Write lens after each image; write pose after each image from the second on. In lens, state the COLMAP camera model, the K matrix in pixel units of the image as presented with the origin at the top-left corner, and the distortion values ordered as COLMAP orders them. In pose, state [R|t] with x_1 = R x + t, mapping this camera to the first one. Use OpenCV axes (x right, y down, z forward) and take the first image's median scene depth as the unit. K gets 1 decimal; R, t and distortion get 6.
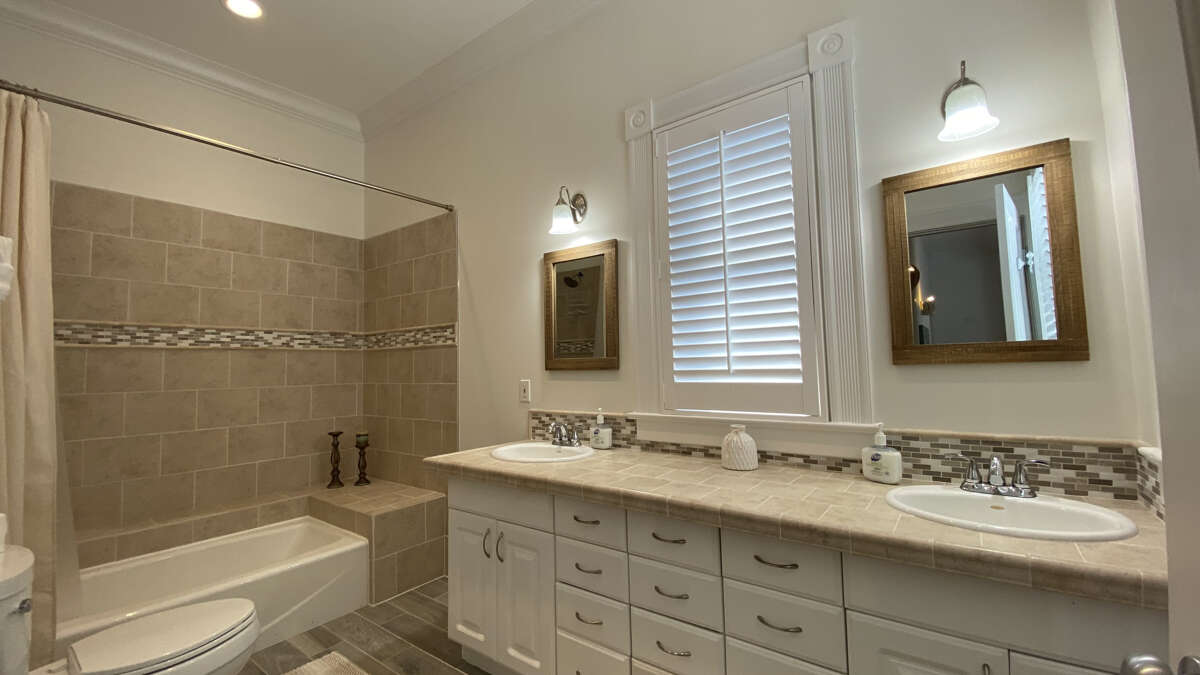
lens RADIAL K [[486.2, 0, 605.6], [0, 486.2, 340.1], [0, 0, 1]] dist [0.016958, -0.019906]
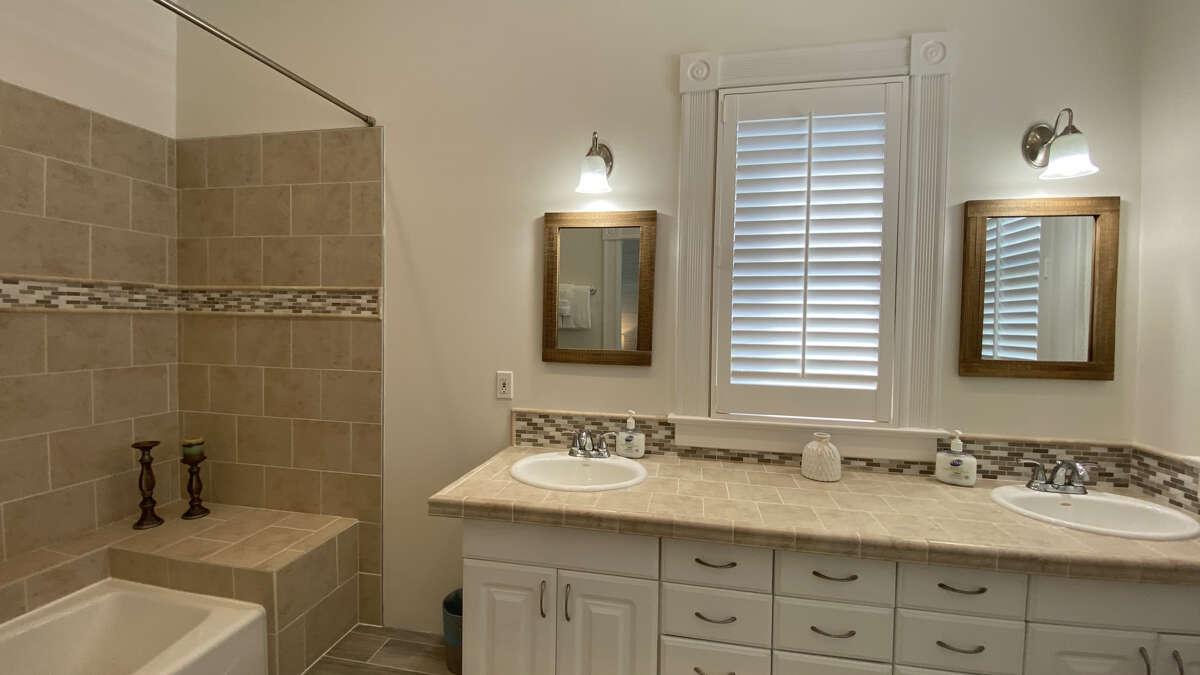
lens RADIAL K [[486.2, 0, 605.6], [0, 486.2, 340.1], [0, 0, 1]] dist [0.016958, -0.019906]
pose [[0.899708, 0.020899, 0.435991, -0.427629], [-0.060895, 0.995095, 0.077962, -0.046665], [-0.432223, -0.096692, 0.896568, 0.268498]]
